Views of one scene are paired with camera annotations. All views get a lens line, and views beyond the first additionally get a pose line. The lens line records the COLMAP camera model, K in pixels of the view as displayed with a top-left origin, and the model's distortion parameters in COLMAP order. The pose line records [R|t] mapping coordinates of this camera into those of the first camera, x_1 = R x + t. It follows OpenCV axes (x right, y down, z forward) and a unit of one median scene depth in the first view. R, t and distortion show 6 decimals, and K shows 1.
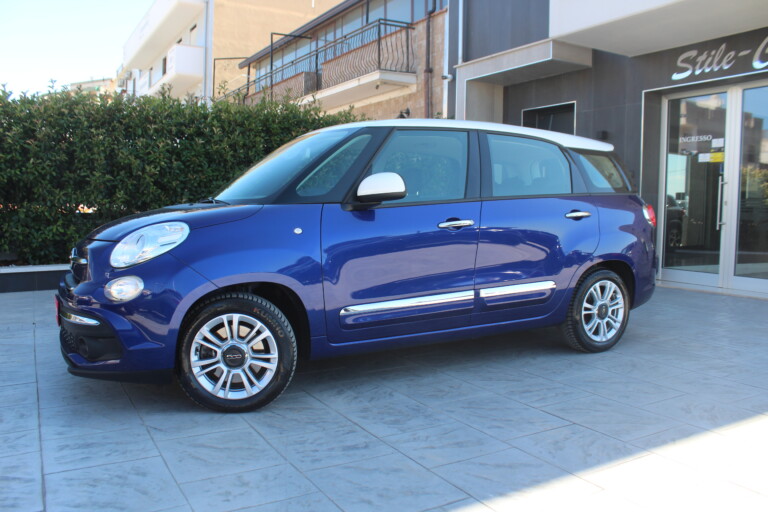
lens RADIAL K [[640.1, 0, 379.9], [0, 640.1, 261.3], [0, 0, 1]] dist [-0.146565, 0.106039]
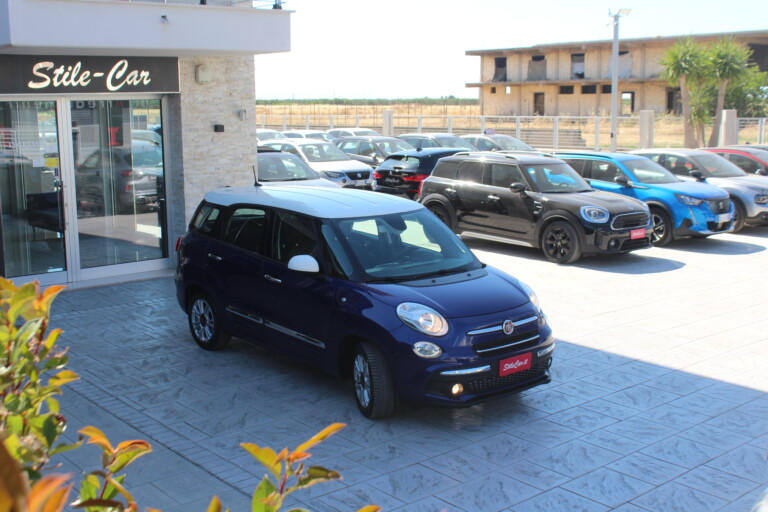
lens RADIAL K [[922.9, 0, 384.2], [0, 922.9, 254.9], [0, 0, 1]] dist [-0.039832, 0.000000]
pose [[-0.177534, -0.169636, 0.969384, -1.148305], [0.090136, 0.978088, 0.187667, -0.271114], [-0.979978, 0.120694, -0.158354, 0.750436]]
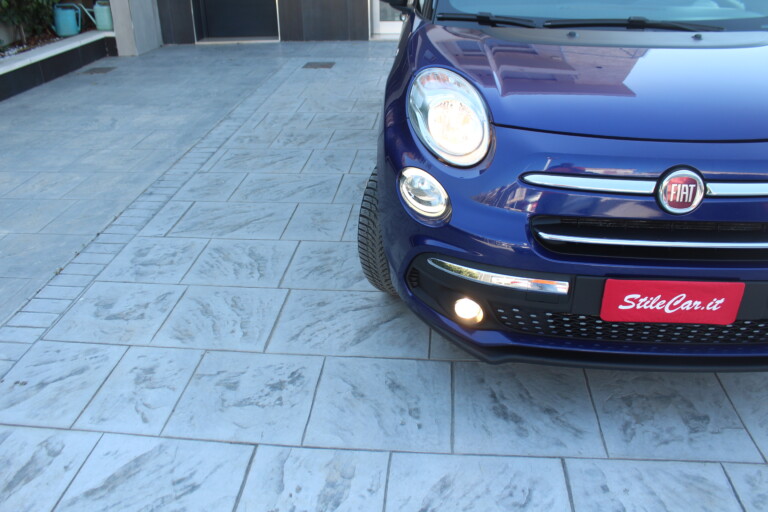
lens RADIAL K [[640.1, 0, 381.6], [0, 640.1, 261.3], [0, 0, 1]] dist [-0.146565, 0.106039]
pose [[0.583879, -0.395625, 0.708919, -0.457859], [0.093808, 0.900253, 0.425141, -0.080046], [-0.806403, -0.181729, 0.562751, 0.432426]]
